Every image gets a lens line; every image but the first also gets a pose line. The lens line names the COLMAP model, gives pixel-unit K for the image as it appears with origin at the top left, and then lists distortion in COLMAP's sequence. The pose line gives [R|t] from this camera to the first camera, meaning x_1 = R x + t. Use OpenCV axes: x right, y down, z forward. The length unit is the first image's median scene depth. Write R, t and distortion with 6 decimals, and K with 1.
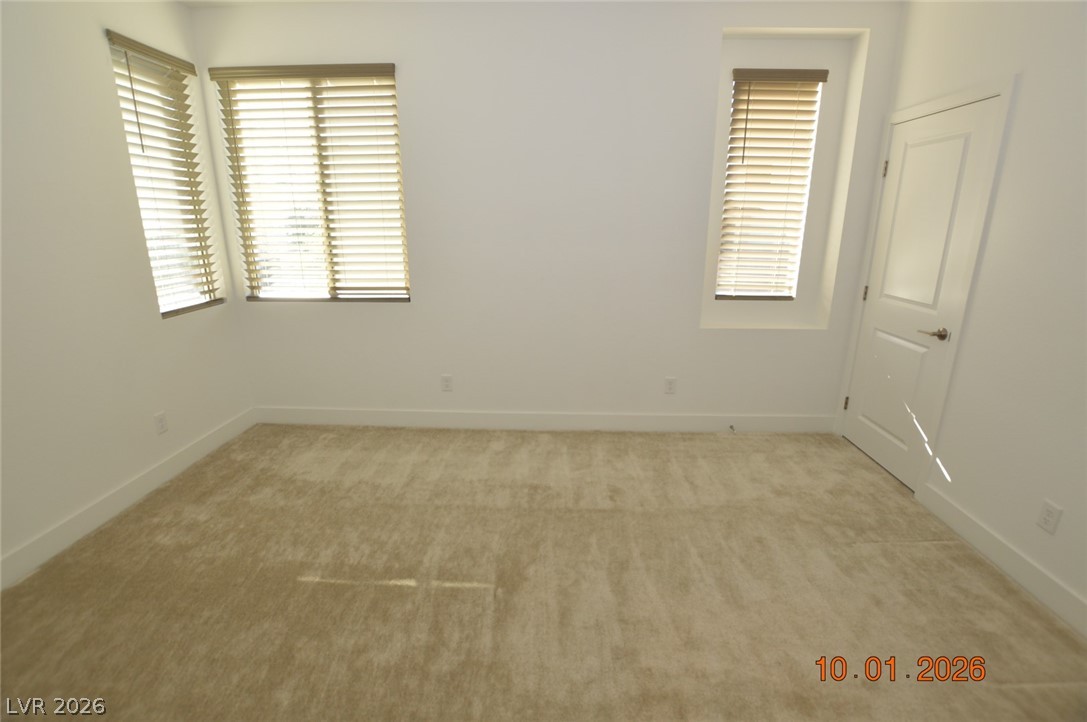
lens RADIAL K [[490.4, 0, 541.1], [0, 490.4, 348.1], [0, 0, 1]] dist [-0.000358, -0.000069]
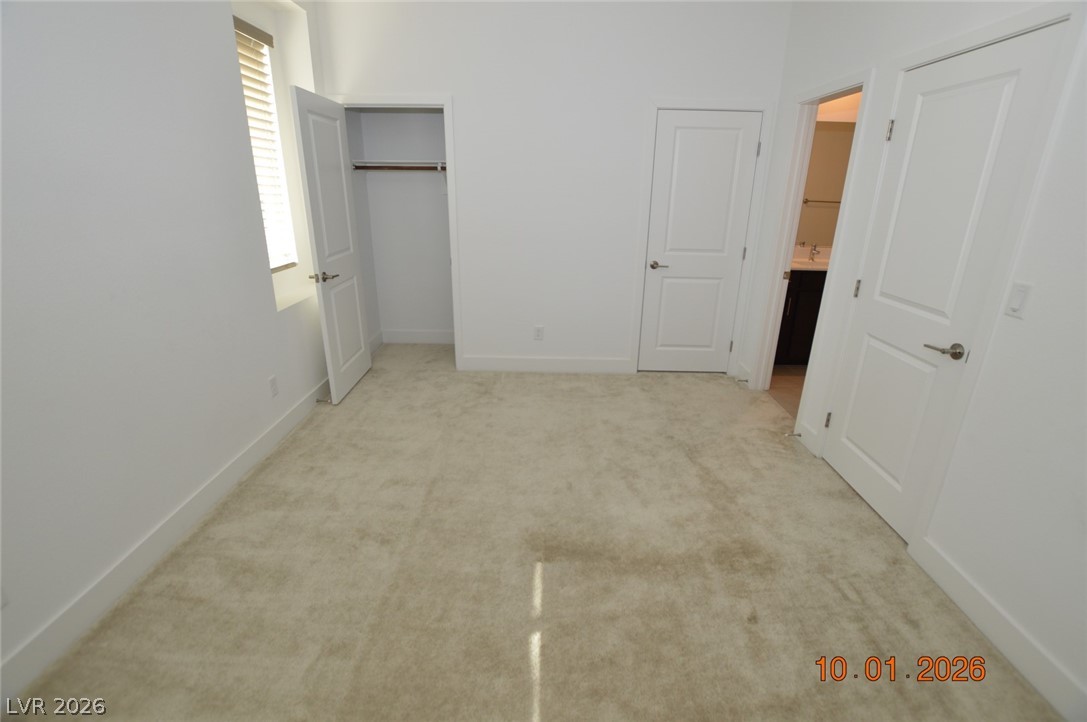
lens RADIAL K [[490.4, 0, 541.1], [0, 490.4, 348.1], [0, 0, 1]] dist [-0.000358, -0.000069]
pose [[-0.012819, -0.317981, 0.948011, -0.581157], [0.249793, 0.917010, 0.310960, -0.145307], [-0.968214, 0.240793, 0.067674, 0.535153]]
